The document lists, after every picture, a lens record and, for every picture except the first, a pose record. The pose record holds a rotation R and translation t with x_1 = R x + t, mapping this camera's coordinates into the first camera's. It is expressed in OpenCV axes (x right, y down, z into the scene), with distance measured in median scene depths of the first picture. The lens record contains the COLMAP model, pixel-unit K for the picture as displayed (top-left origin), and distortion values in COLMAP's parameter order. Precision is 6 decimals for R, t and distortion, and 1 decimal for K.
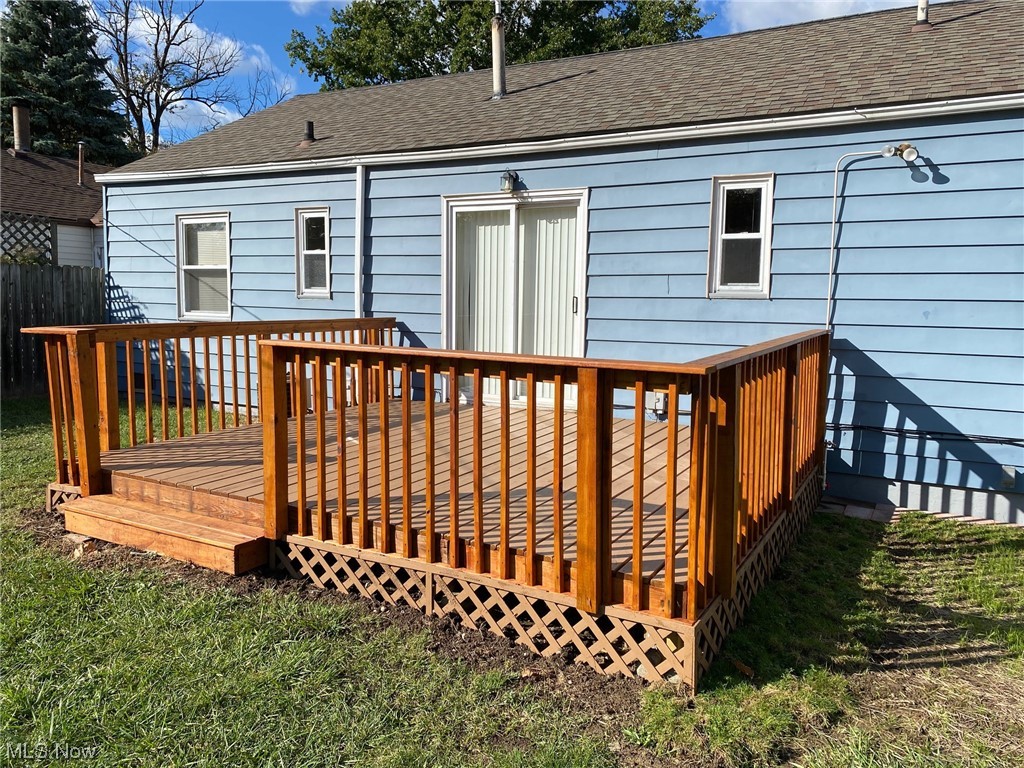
lens RADIAL K [[772.1, 0, 510.7], [0, 772.1, 384.3], [0, 0, 1]] dist [0.034859, -0.030000]
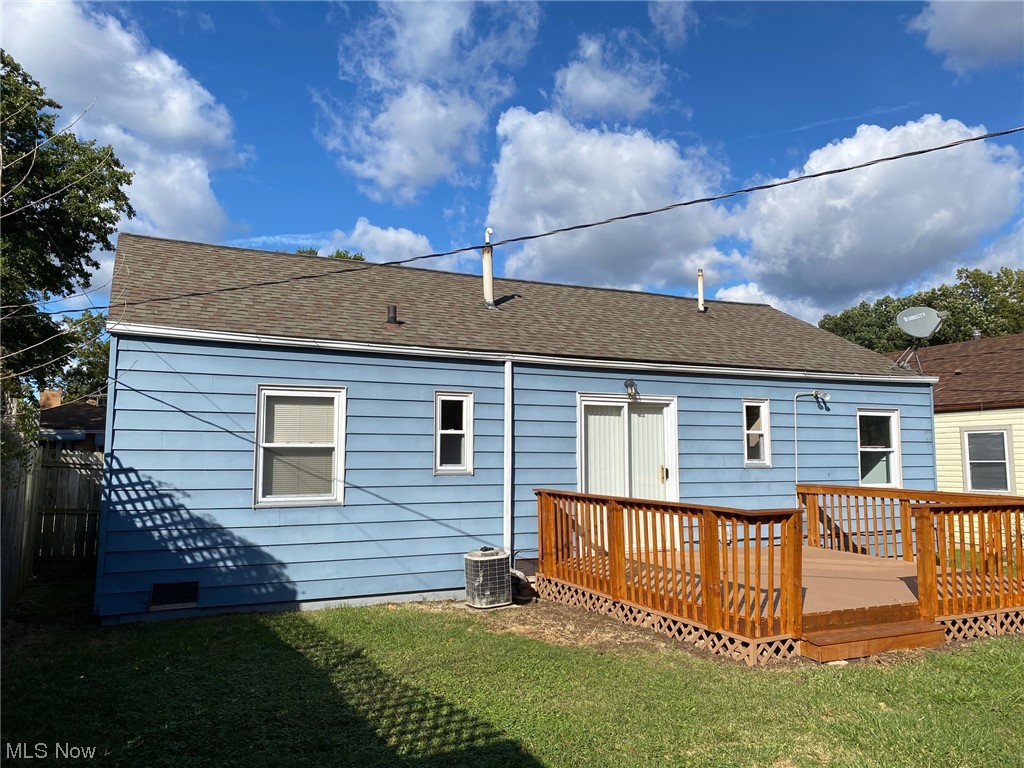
lens RADIAL K [[772.1, 0, 505.5], [0, 772.1, 381.8], [0, 0, 1]] dist [0.034859, -0.030000]
pose [[0.593126, 0.064940, 0.802486, -1.416189], [0.101176, 0.982828, -0.154314, -0.089969], [-0.798727, 0.172720, 0.576371, 0.424362]]
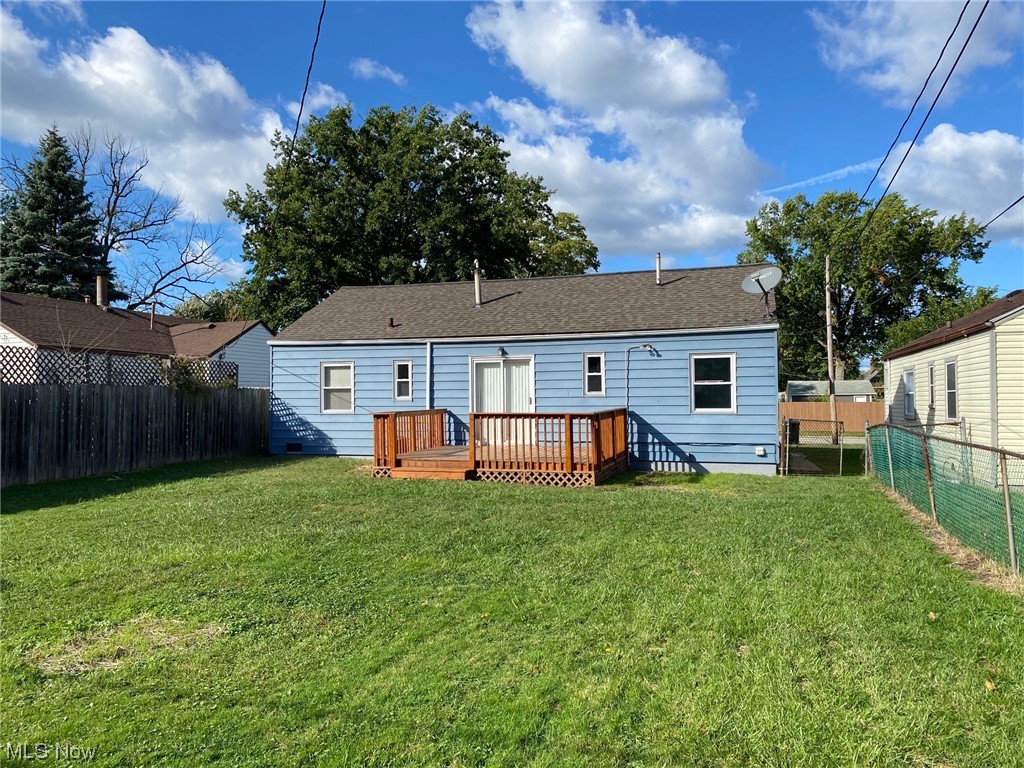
lens RADIAL K [[772.1, 0, 511.2], [0, 772.1, 385.8], [0, 0, 1]] dist [0.034859, -0.030000]
pose [[0.980539, -0.021311, 0.195164, -0.500203], [0.045305, 0.991822, -0.119316, 0.152373], [-0.191025, 0.125836, 0.973486, -1.518234]]
